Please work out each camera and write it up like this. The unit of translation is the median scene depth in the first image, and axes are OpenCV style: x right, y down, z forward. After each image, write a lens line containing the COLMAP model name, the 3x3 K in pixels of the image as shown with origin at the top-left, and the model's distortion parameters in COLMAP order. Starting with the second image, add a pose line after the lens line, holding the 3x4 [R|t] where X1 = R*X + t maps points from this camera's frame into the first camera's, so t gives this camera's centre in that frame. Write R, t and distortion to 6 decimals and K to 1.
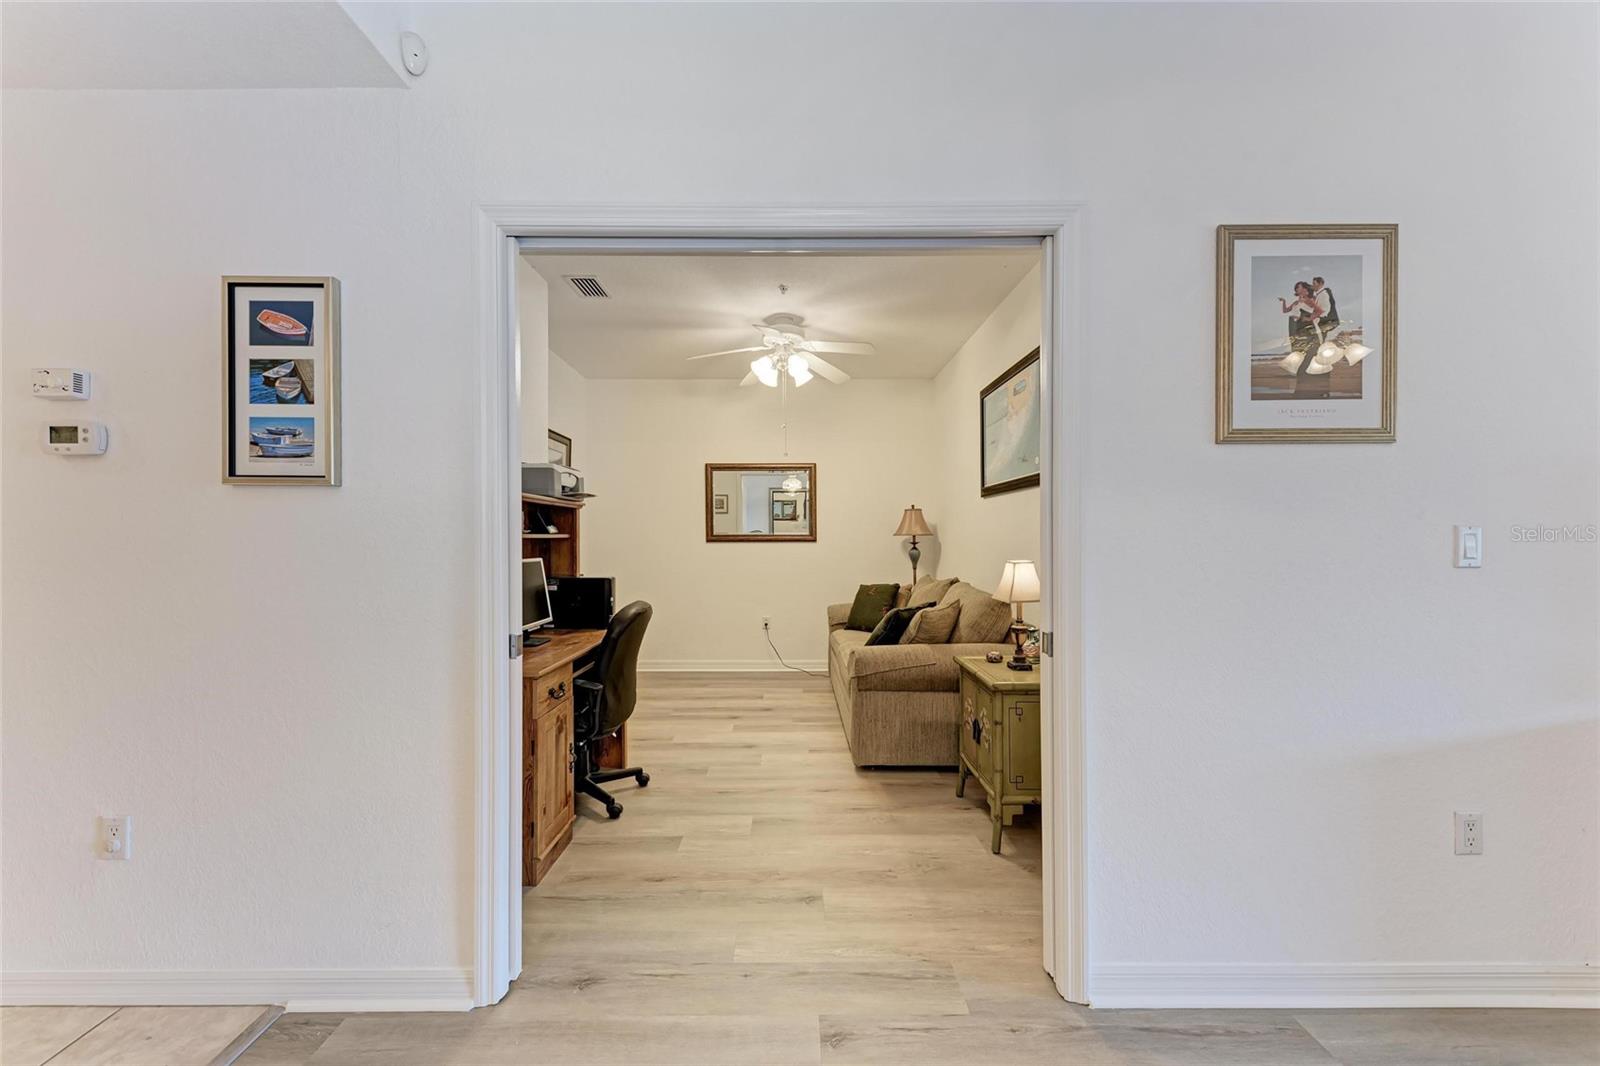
lens RADIAL K [[588.6, 0, 798.4], [0, 588.6, 542.9], [0, 0, 1]] dist [0.011054, -0.000038]
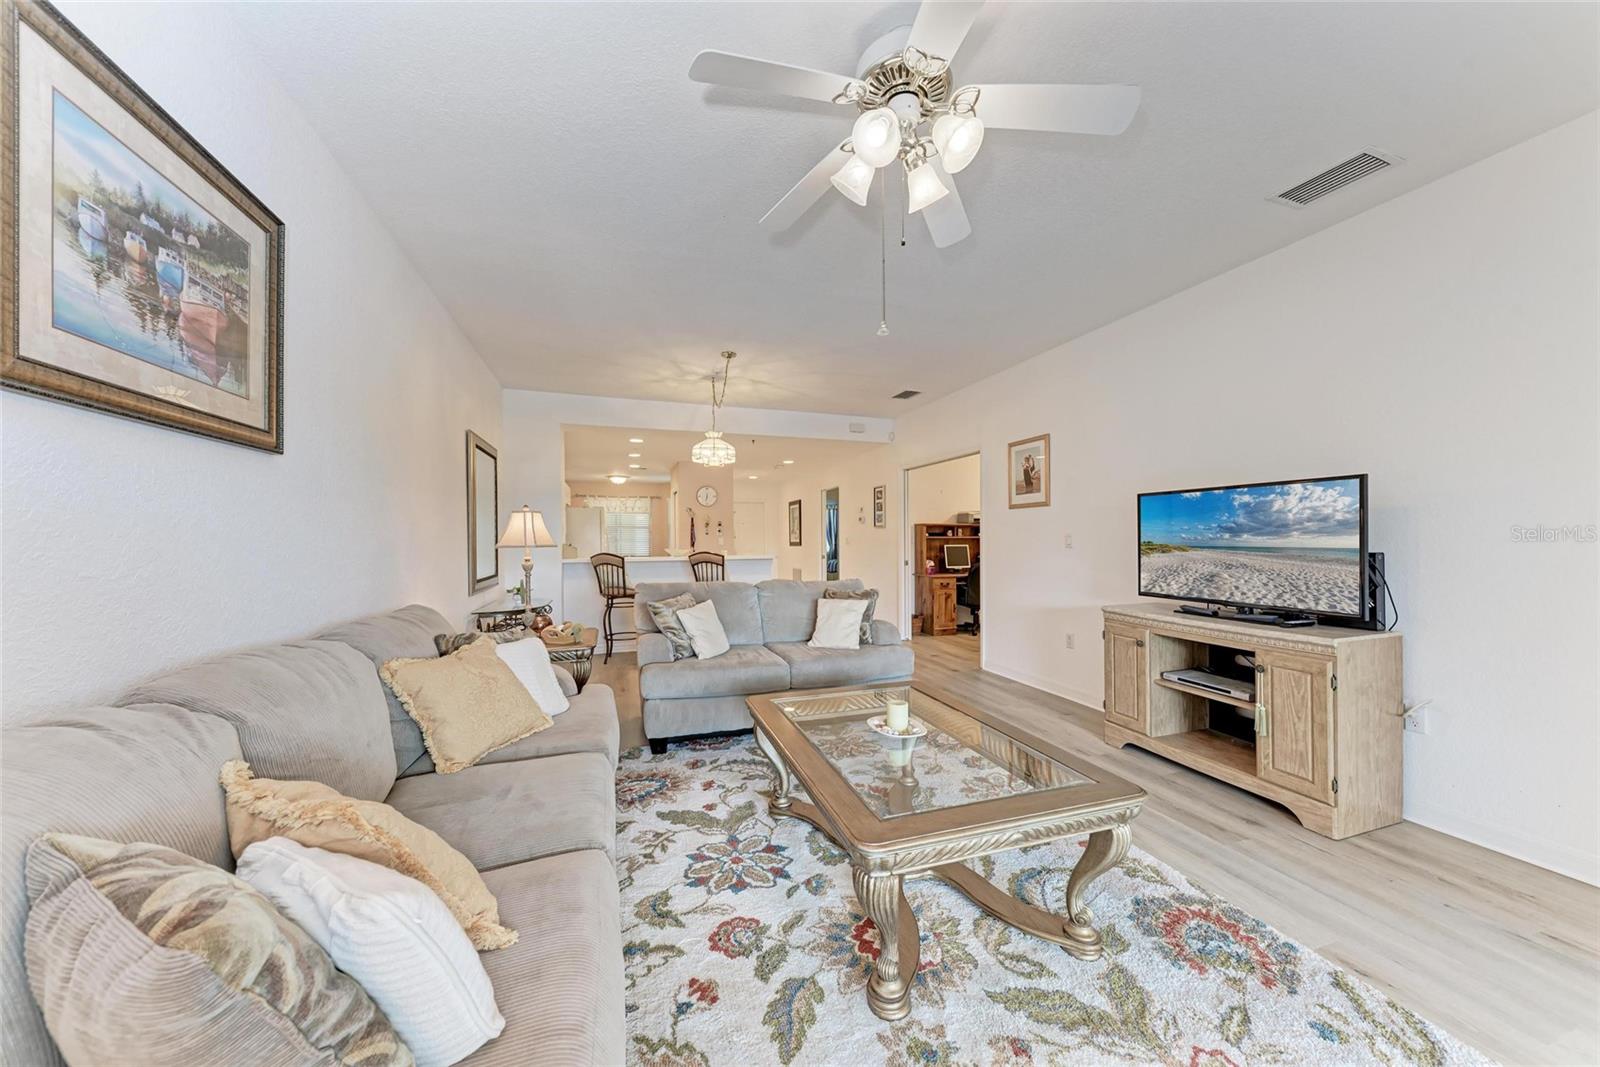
lens RADIAL K [[551.5, 0, 805.6], [0, 551.5, 538.4], [0, 0, 1]] dist [0.018842, -0.004284]
pose [[0.319459, -0.000150, -0.947600, 3.263161], [0.004673, 0.999988, 0.001417, -0.014757], [0.947589, -0.004881, 0.319456, -1.057401]]
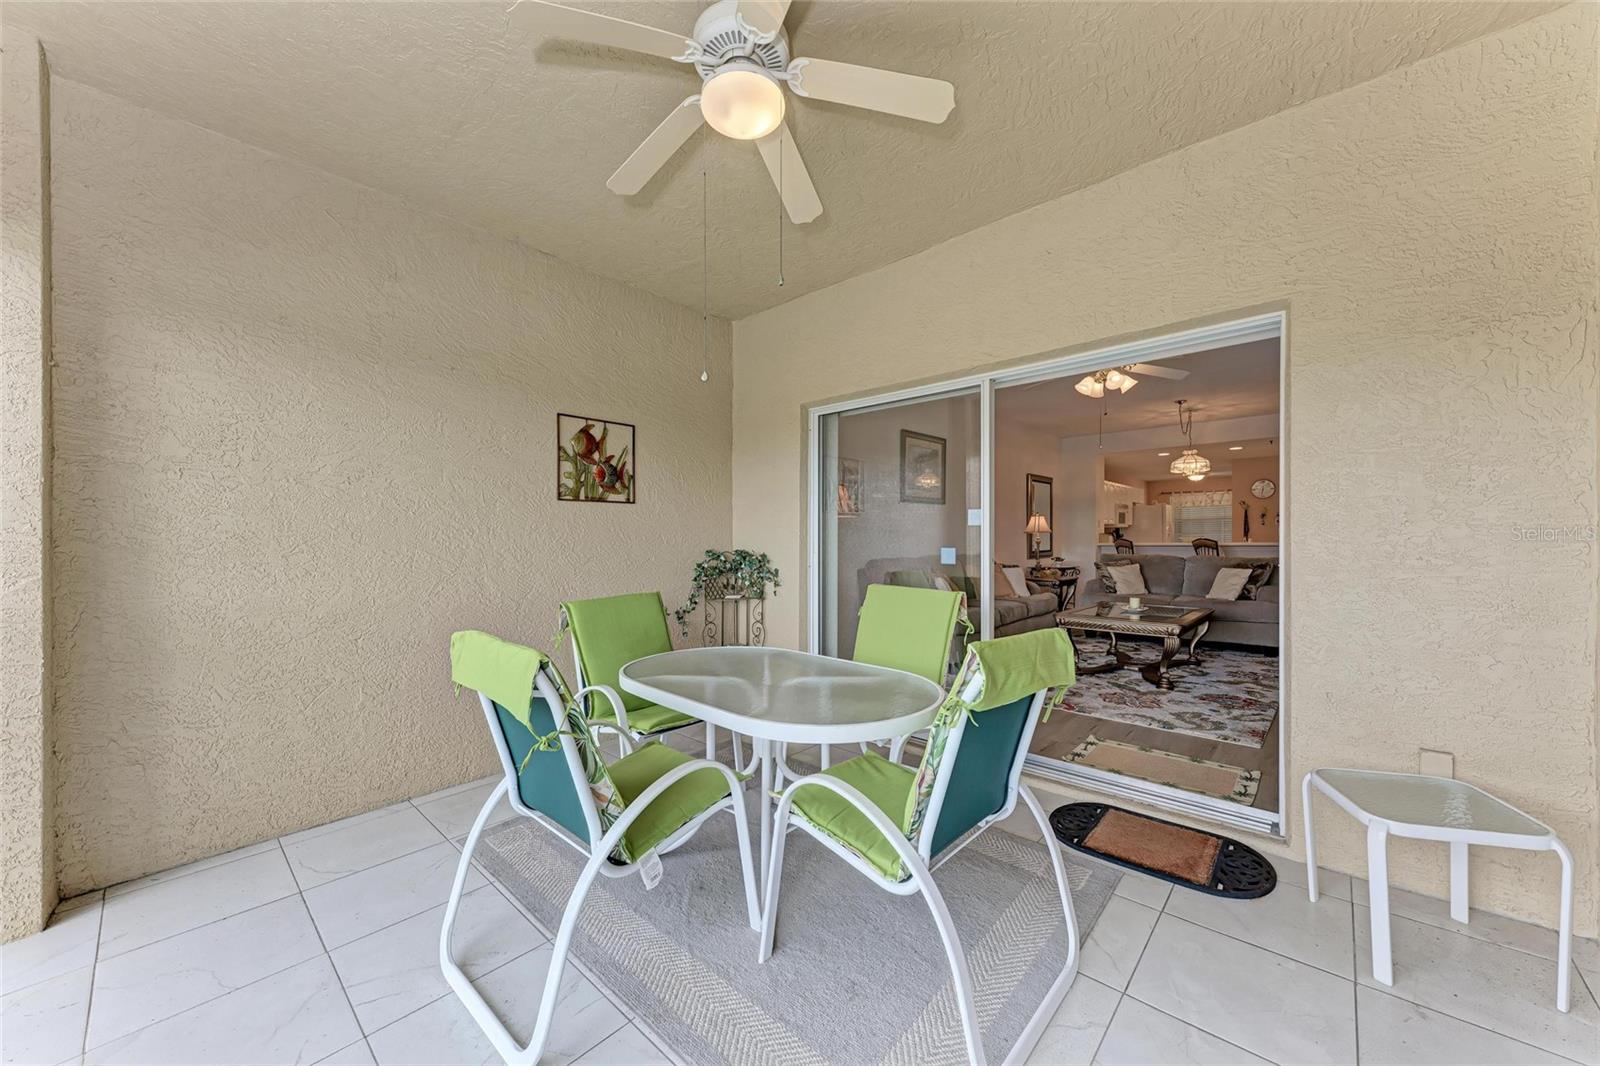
lens RADIAL K [[588.6, 0, 798.4], [0, 588.6, 542.9], [0, 0, 1]] dist [0.011054, -0.000038]
pose [[-0.677745, 0.012667, -0.735188, 5.652720], [0.009755, 0.999919, 0.008235, 0.038741], [0.735232, -0.001590, -0.677813, 0.382210]]
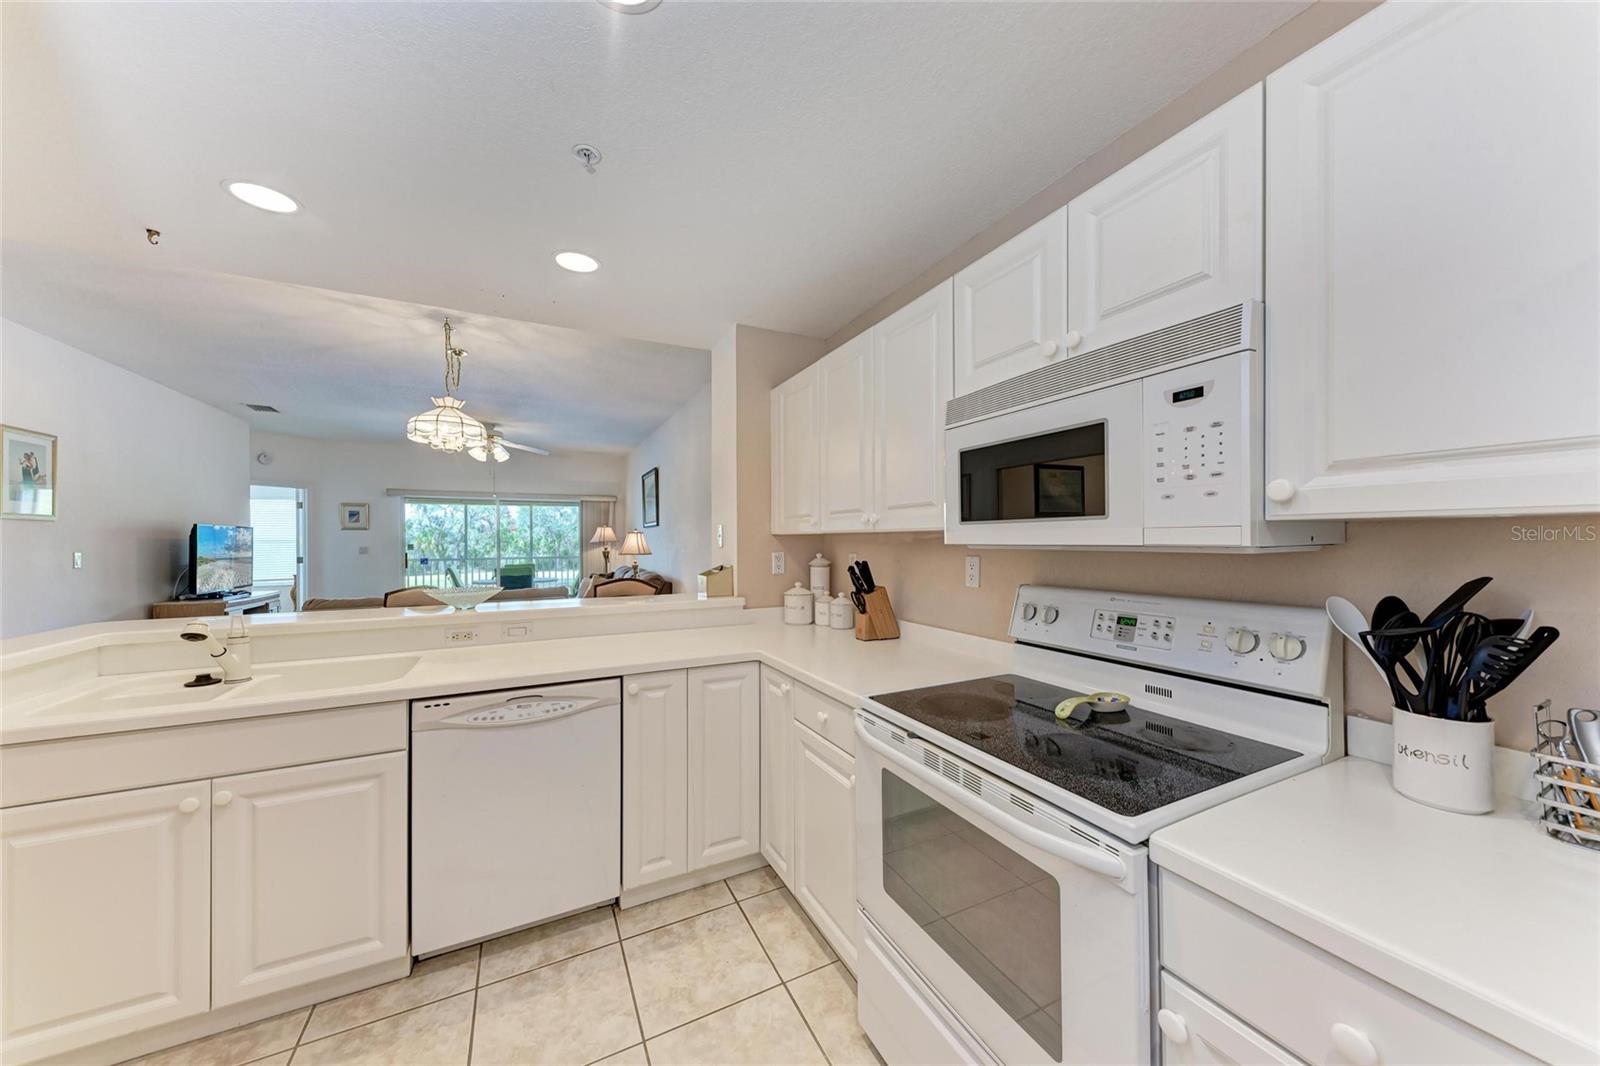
lens RADIAL K [[546.0, 0, 804.9], [0, 546.0, 542.3], [0, 0, 1]] dist [0.014958, -0.000052]
pose [[-0.442427, 0.001951, 0.896803, -2.606553], [0.008618, 0.999961, 0.002076, -0.053603], [-0.896763, 0.008647, -0.442426, -0.828411]]
